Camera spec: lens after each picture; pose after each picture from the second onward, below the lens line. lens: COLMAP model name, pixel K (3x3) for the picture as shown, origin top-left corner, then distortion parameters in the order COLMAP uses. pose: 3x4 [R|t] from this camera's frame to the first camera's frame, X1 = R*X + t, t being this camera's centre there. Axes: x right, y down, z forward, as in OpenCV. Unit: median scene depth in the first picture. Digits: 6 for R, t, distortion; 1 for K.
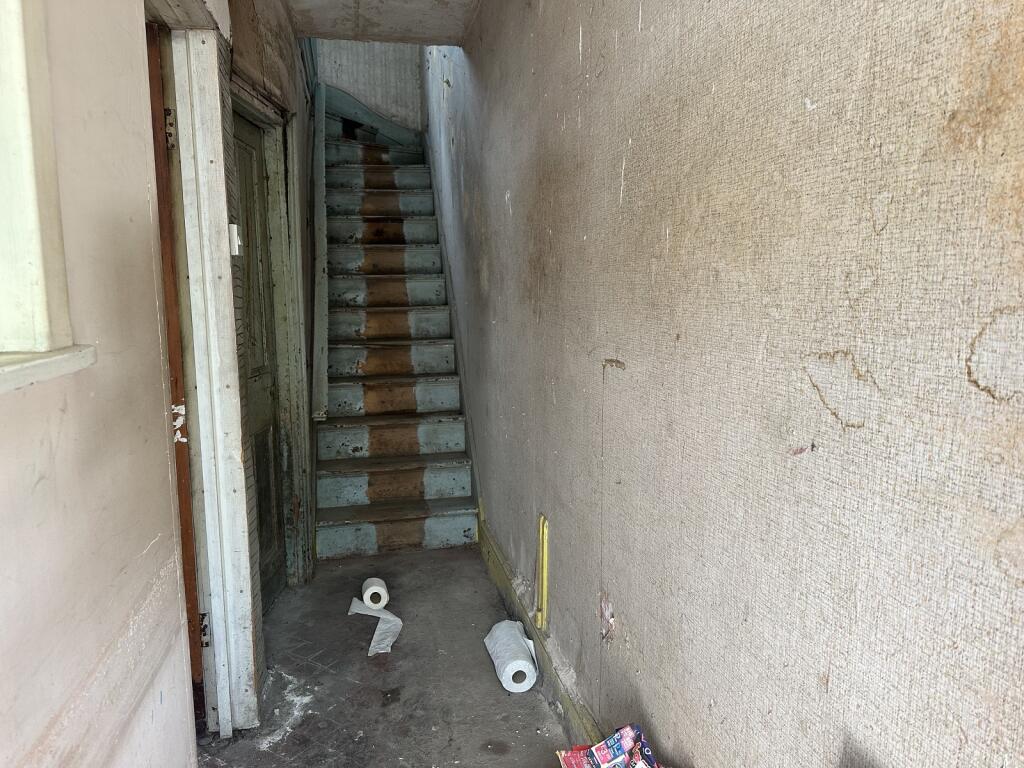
lens RADIAL K [[720.2, 0, 508.2], [0, 720.2, 377.2], [0, 0, 1]] dist [0.154650, -0.192505]
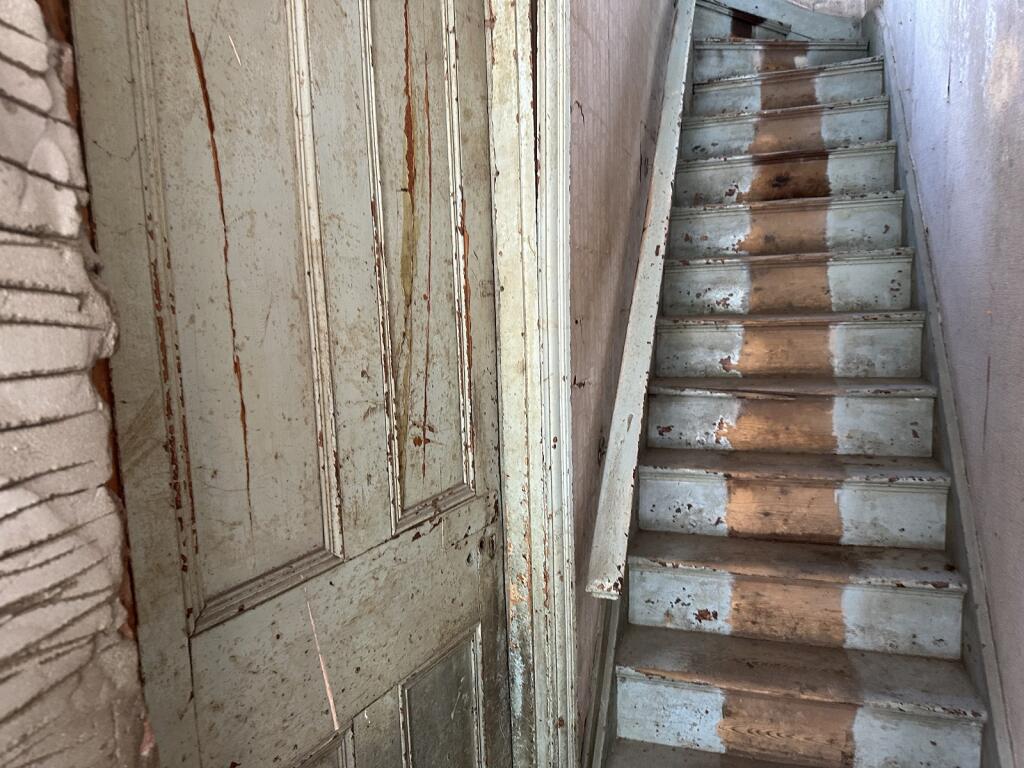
lens RADIAL K [[721.6, 0, 512.0], [0, 721.6, 384.0], [0, 0, 1]] dist [0.066265, -0.105759]
pose [[0.863563, 0.051768, -0.501577, -0.088571], [-0.038072, 0.998571, 0.037514, -0.072857], [0.502802, -0.013299, 0.864299, 0.544556]]
